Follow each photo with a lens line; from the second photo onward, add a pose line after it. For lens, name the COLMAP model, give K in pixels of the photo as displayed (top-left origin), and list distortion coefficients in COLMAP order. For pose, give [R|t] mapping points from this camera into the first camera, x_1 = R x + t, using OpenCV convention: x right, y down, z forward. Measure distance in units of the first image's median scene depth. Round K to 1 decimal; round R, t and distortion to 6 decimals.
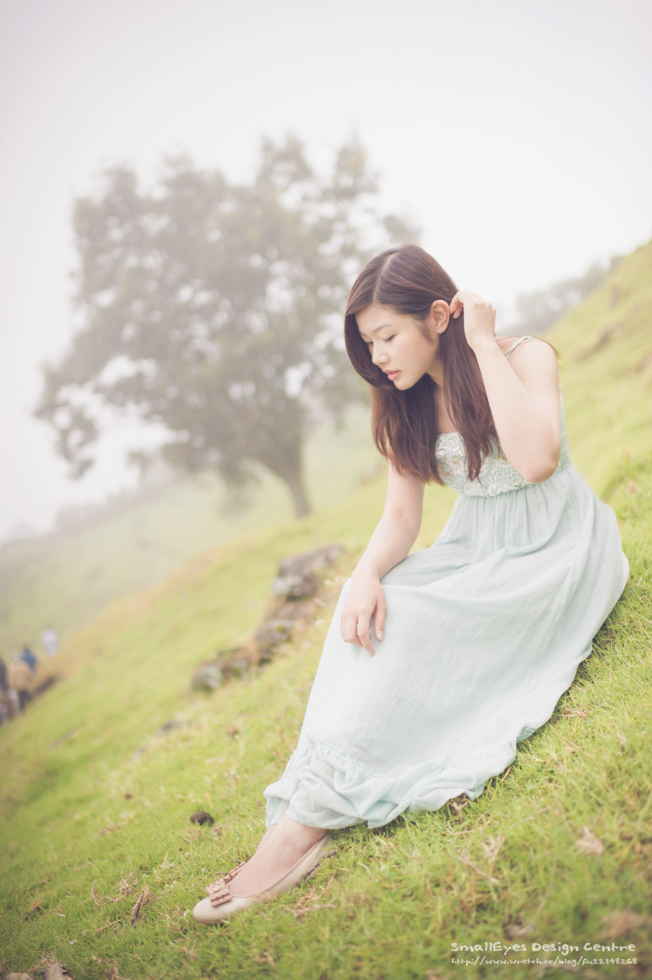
lens RADIAL K [[927.4, 0, 326.8], [0, 927.4, 493.9], [0, 0, 1]] dist [-0.051188, 0.000000]
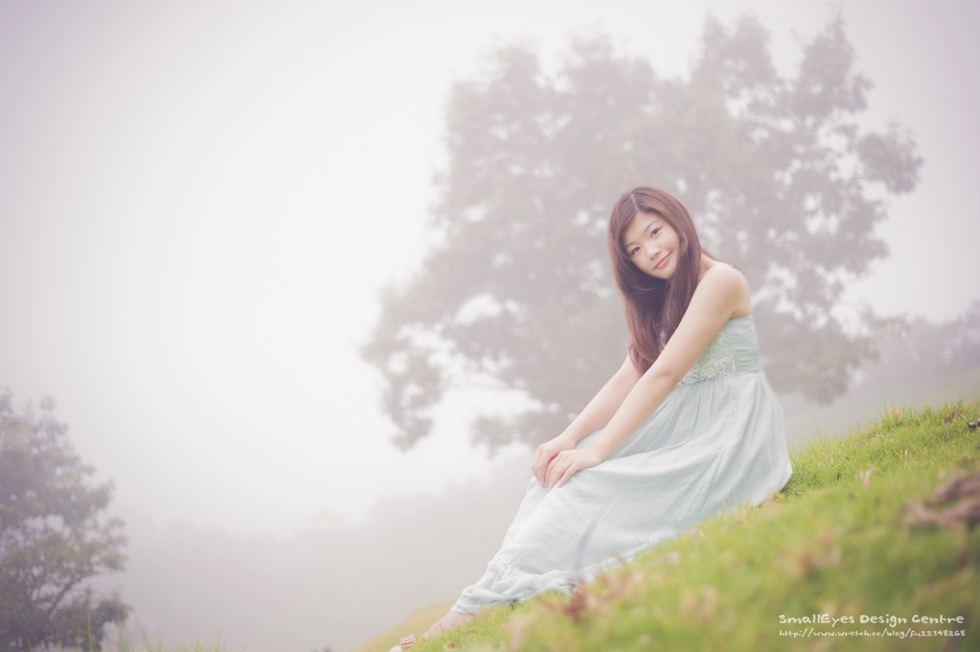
lens RADIAL K [[1367.3, 0, 507.8], [0, 1367.3, 335.2], [0, 0, 1]] dist [-0.009730, 0.000000]
pose [[0.971908, 0.113451, -0.206212, 0.033029], [-0.139738, 0.983168, -0.117700, 0.016872], [0.189388, 0.143209, 0.971403, -0.081046]]
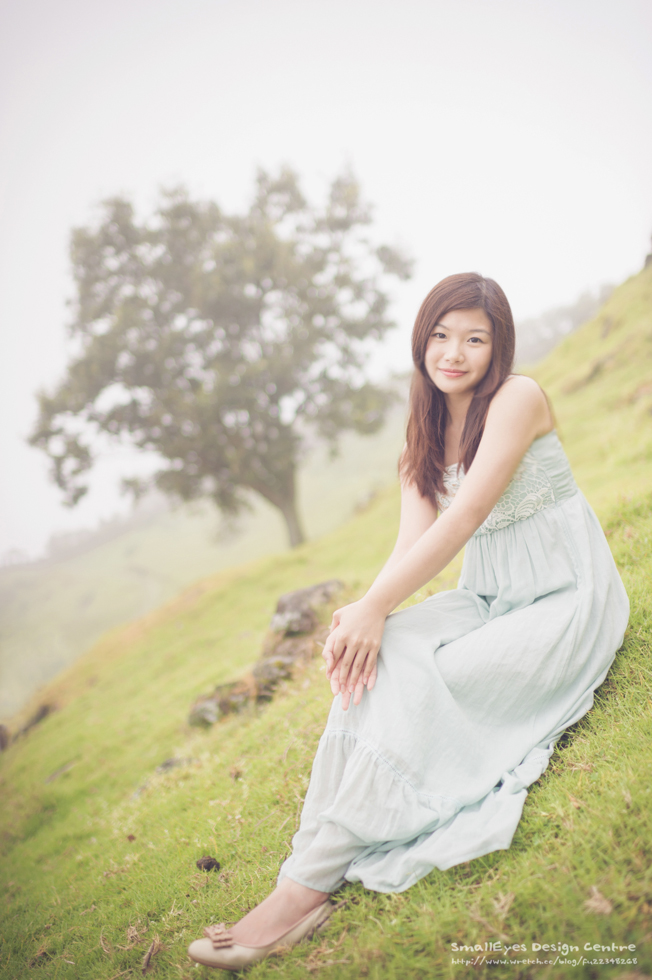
lens RADIAL K [[927.4, 0, 324.0], [0, 927.4, 487.6], [0, 0, 1]] dist [-0.051188, 0.000000]
pose [[0.999982, 0.001526, 0.005717, -0.002206], [-0.001335, 0.999445, -0.033276, -0.003993], [-0.005765, 0.033268, 0.999430, -0.003305]]
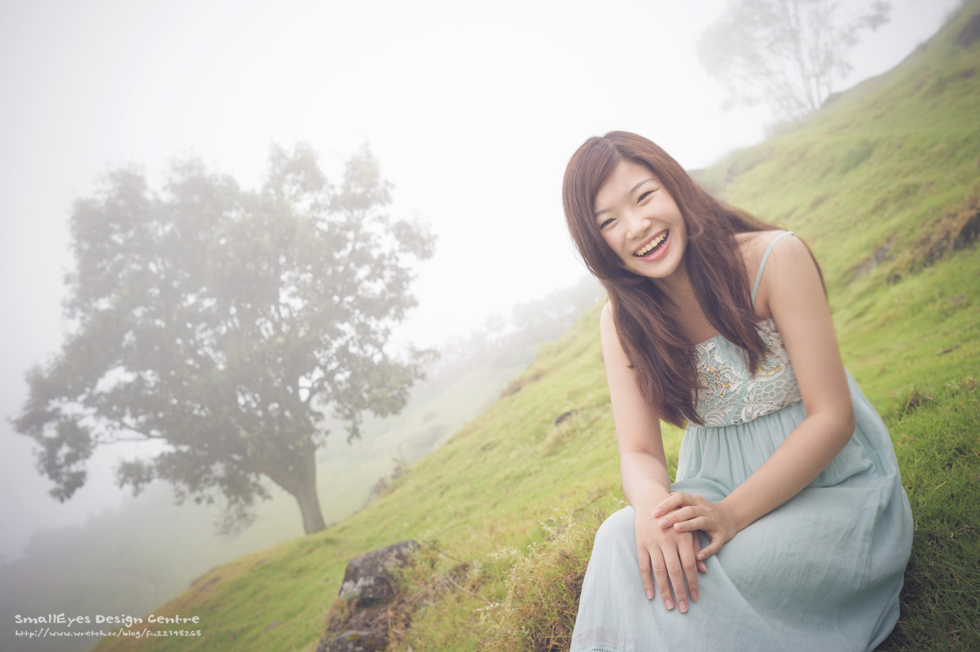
lens RADIAL K [[927.4, 0, 482.6], [0, 927.4, 324.6], [0, 0, 1]] dist [-0.051188, 0.000000]
pose [[0.984590, -0.001914, 0.174869, -0.025223], [0.036338, 0.980354, -0.193868, 0.008633], [-0.171063, 0.197235, 0.965316, 0.025981]]
